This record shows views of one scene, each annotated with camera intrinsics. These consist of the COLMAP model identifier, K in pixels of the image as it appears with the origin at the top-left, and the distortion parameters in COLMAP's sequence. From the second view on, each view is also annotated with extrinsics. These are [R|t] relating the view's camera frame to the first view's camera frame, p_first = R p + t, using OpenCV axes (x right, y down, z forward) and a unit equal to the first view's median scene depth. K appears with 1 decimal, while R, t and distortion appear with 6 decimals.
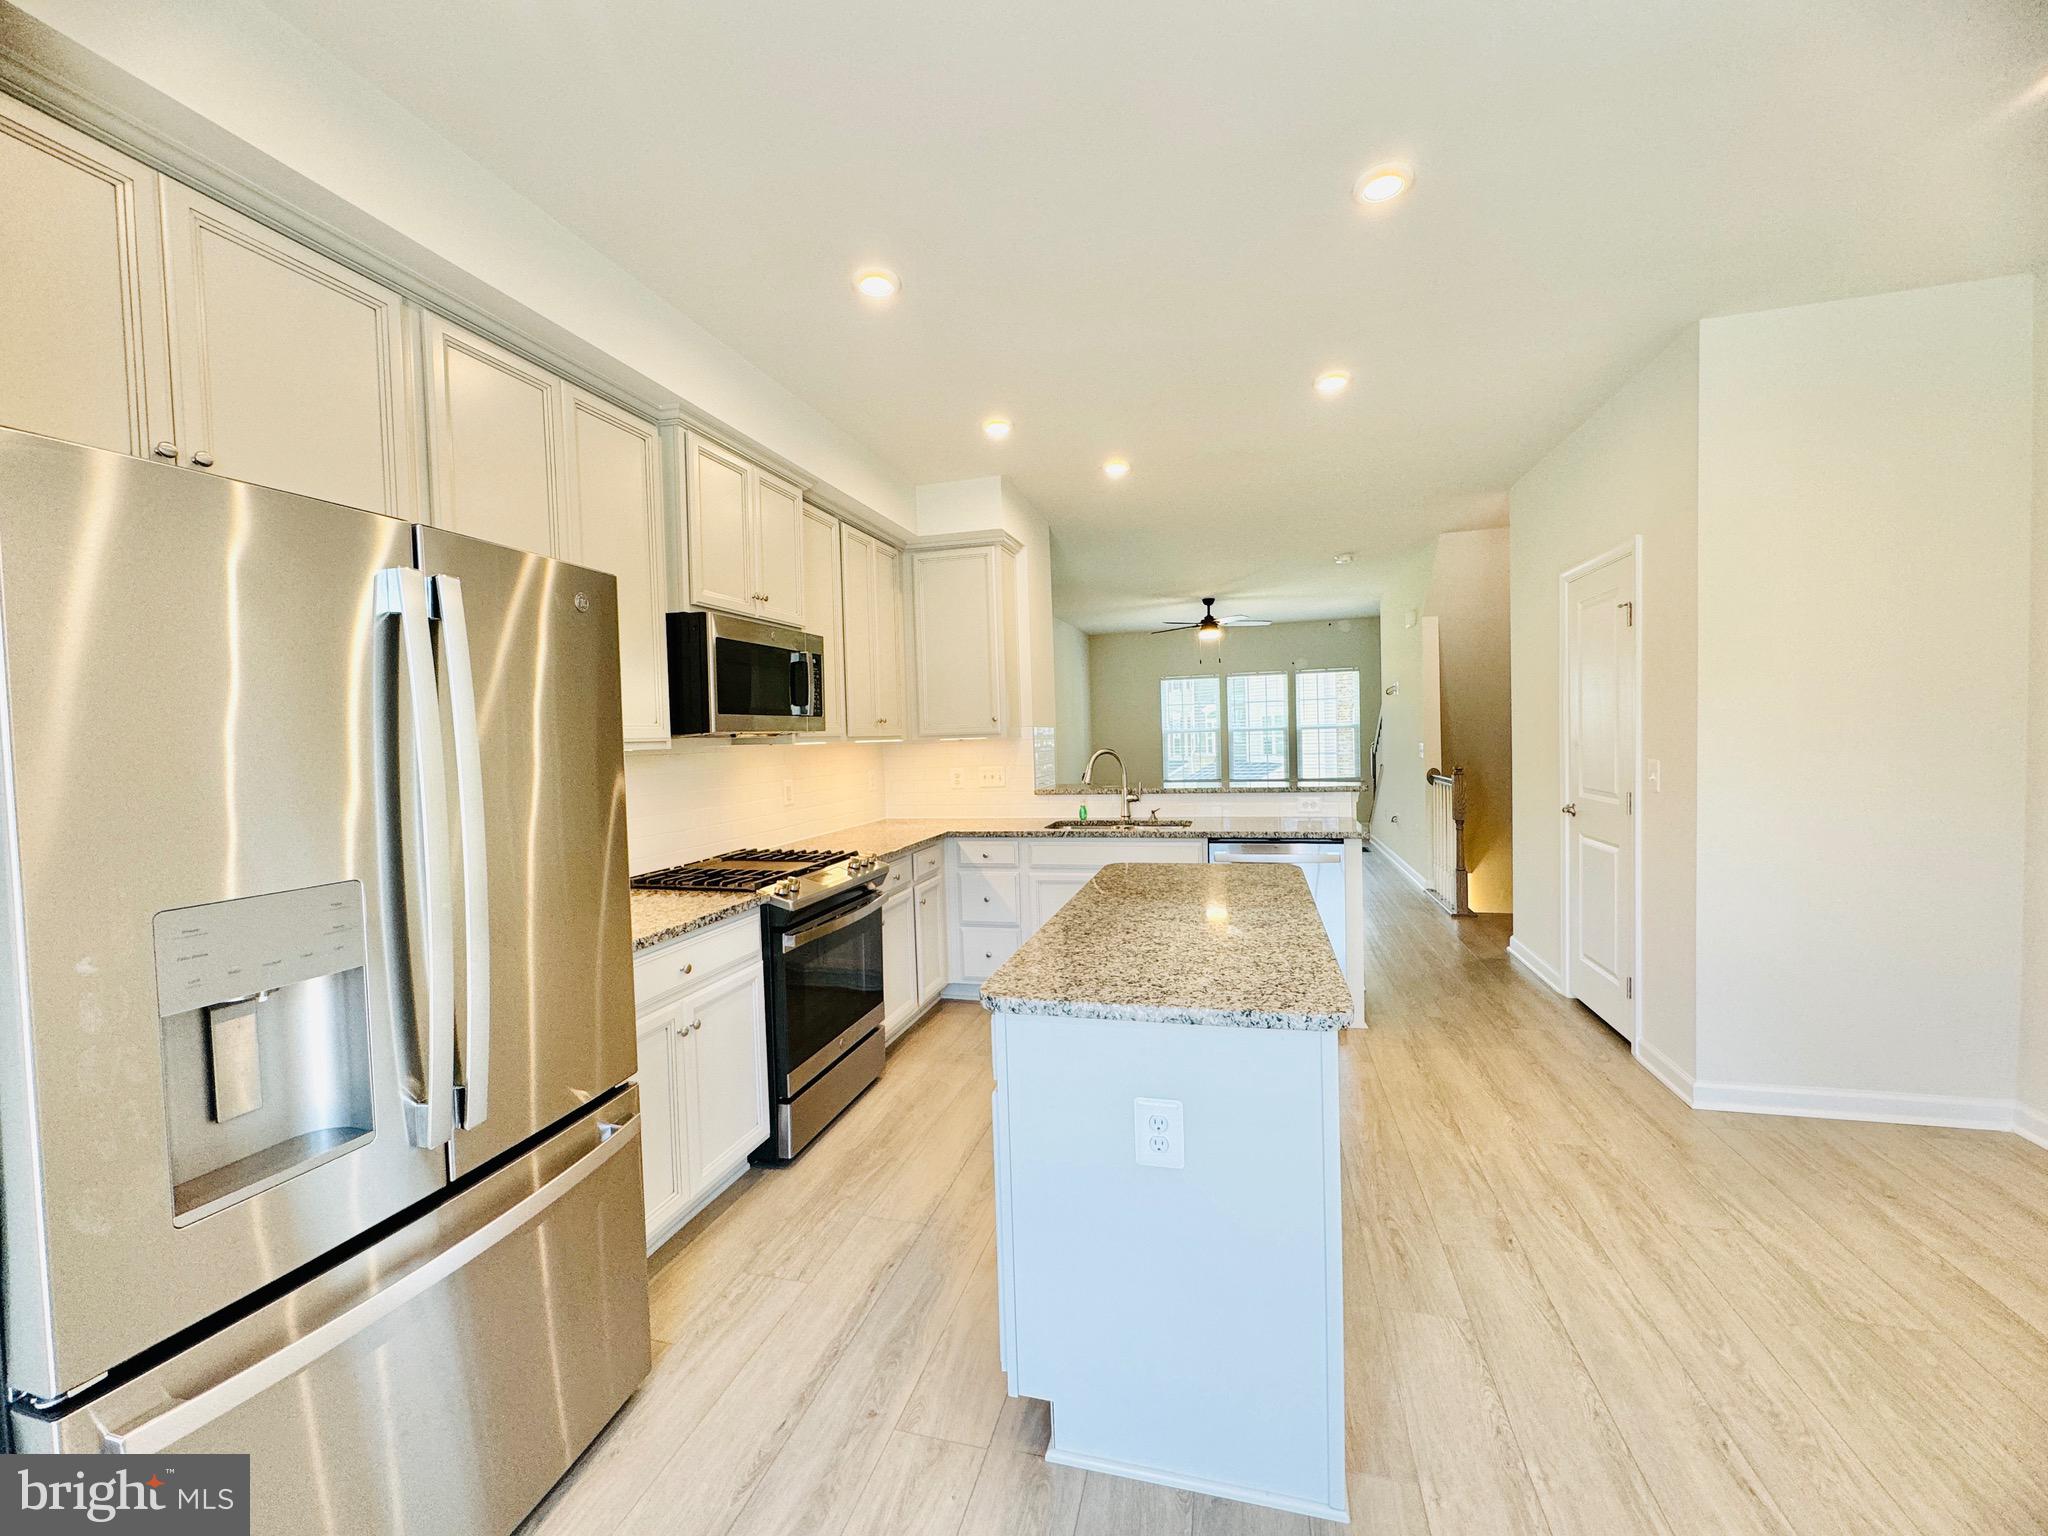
lens RADIAL K [[818.8, 0, 1024.1], [0, 818.8, 768.5], [0, 0, 1]] dist [-0.001948, 0.000035]
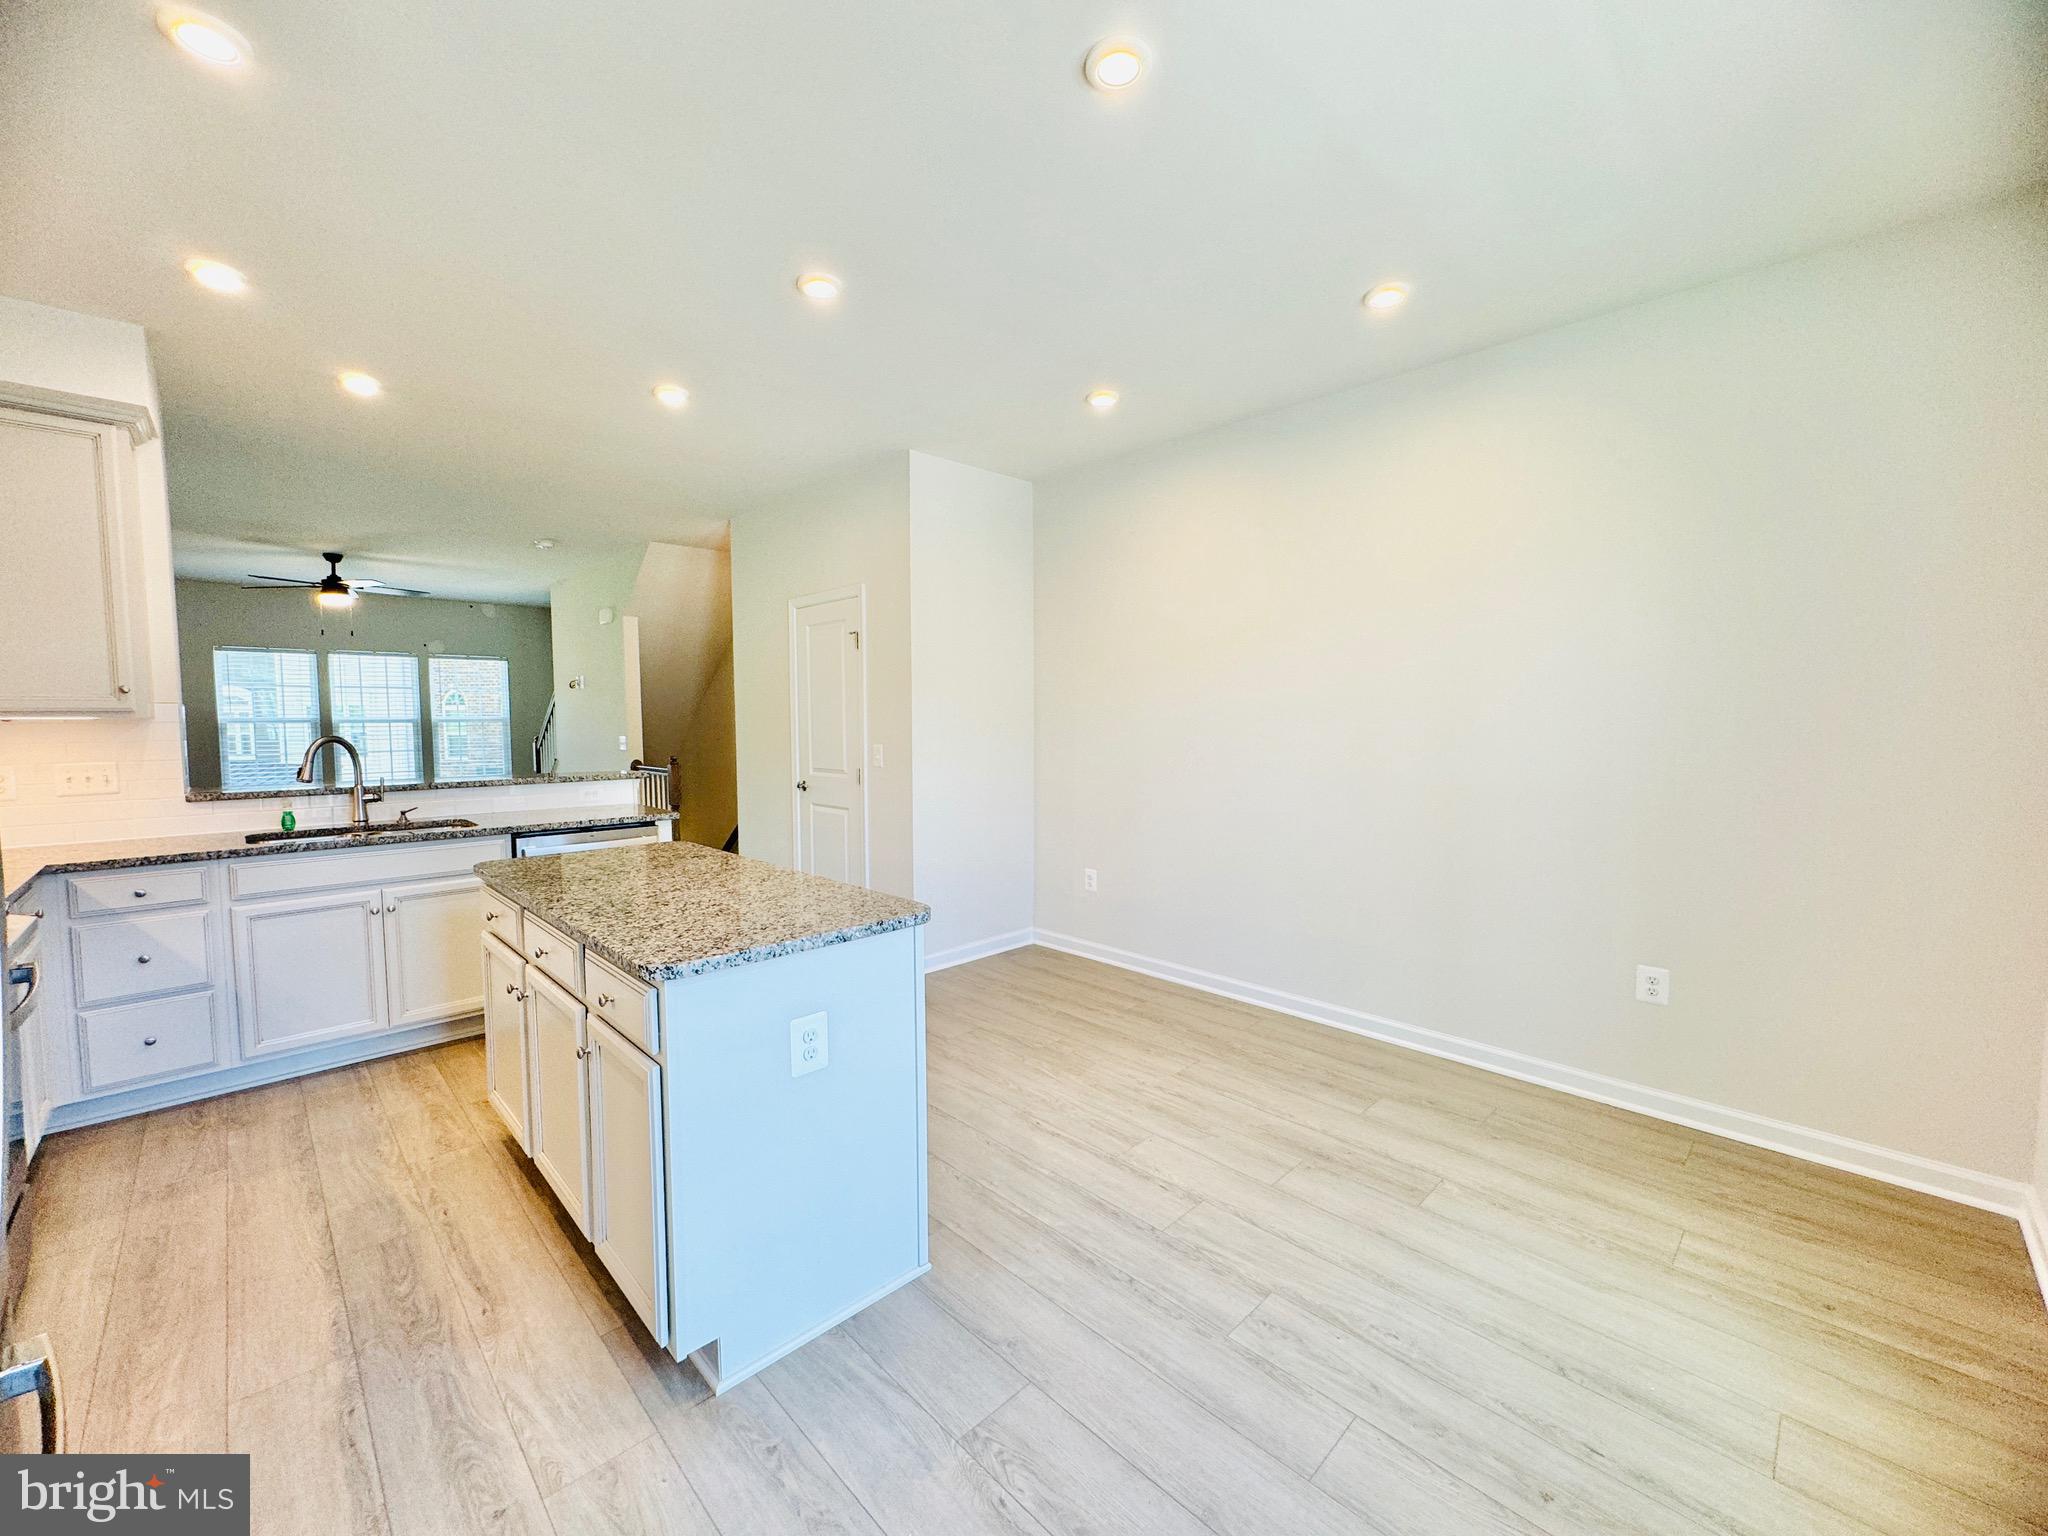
lens RADIAL K [[818.8, 0, 1019.9], [0, 818.8, 769.3], [0, 0, 1]] dist [-0.001948, 0.000035]
pose [[0.512450, -0.026171, 0.858318, -0.228474], [0.024694, 0.999571, 0.015734, 0.011284], [-0.858362, 0.013132, 0.512877, 0.039624]]
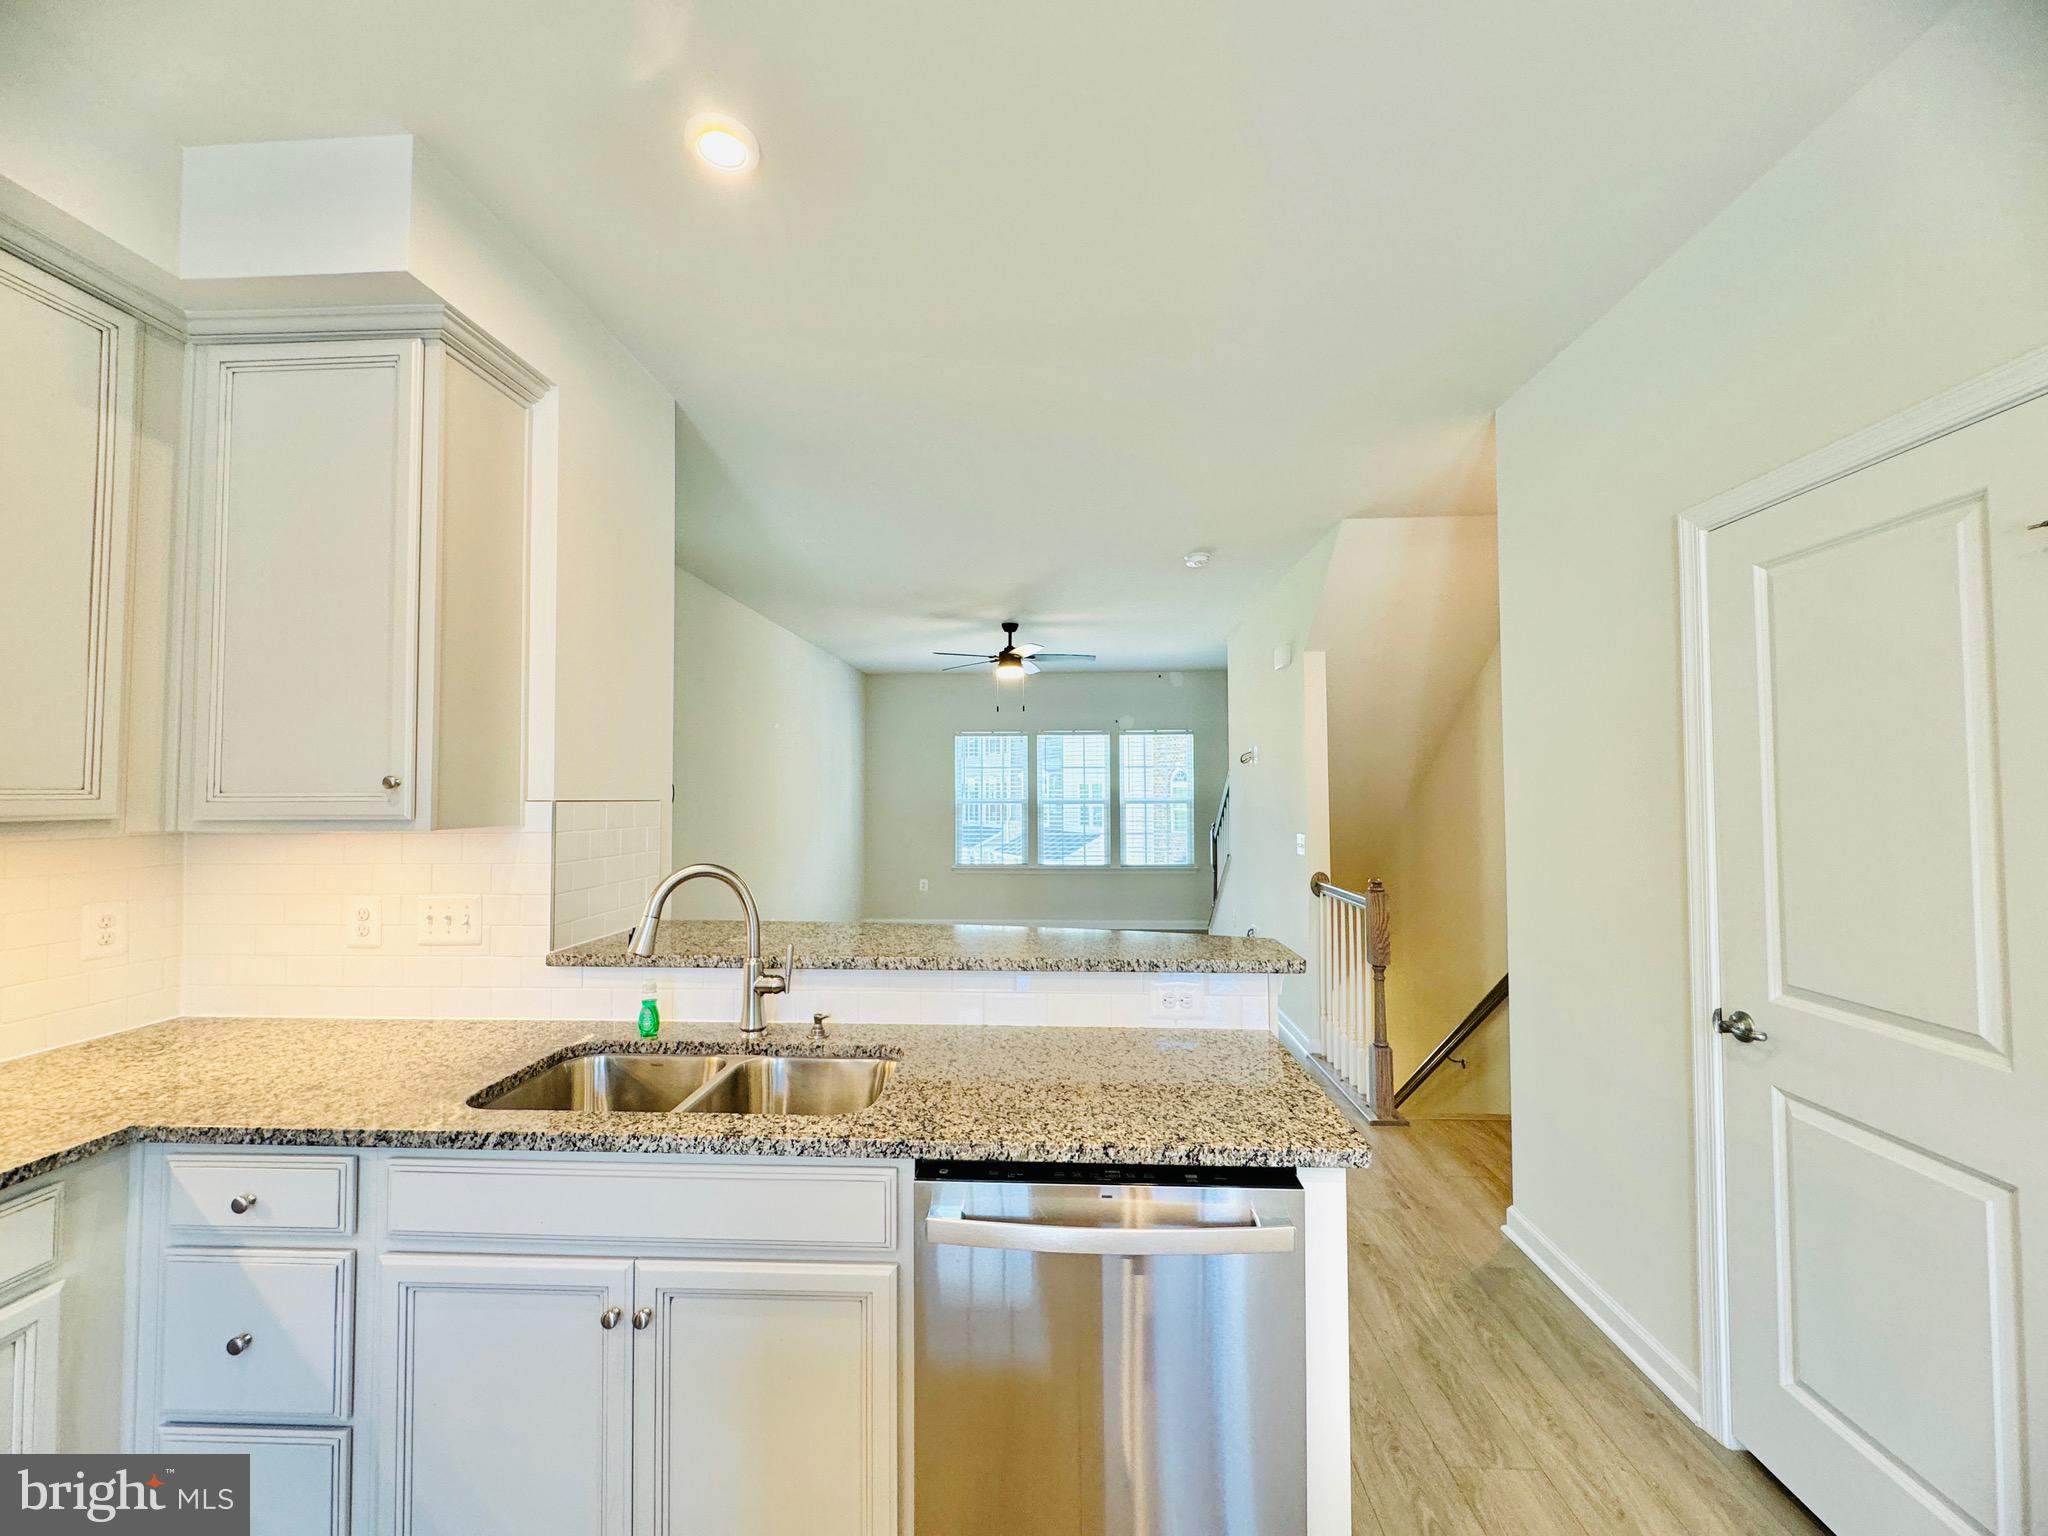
lens RADIAL K [[818.8, 0, 1024.1], [0, 818.8, 767.3], [0, 0, 1]] dist [-0.001948, 0.000035]
pose [[0.976578, 0.035042, 0.212290, 0.165096], [-0.018600, 0.996704, -0.078958, -0.041834], [-0.214357, 0.073160, 0.974012, 0.559111]]
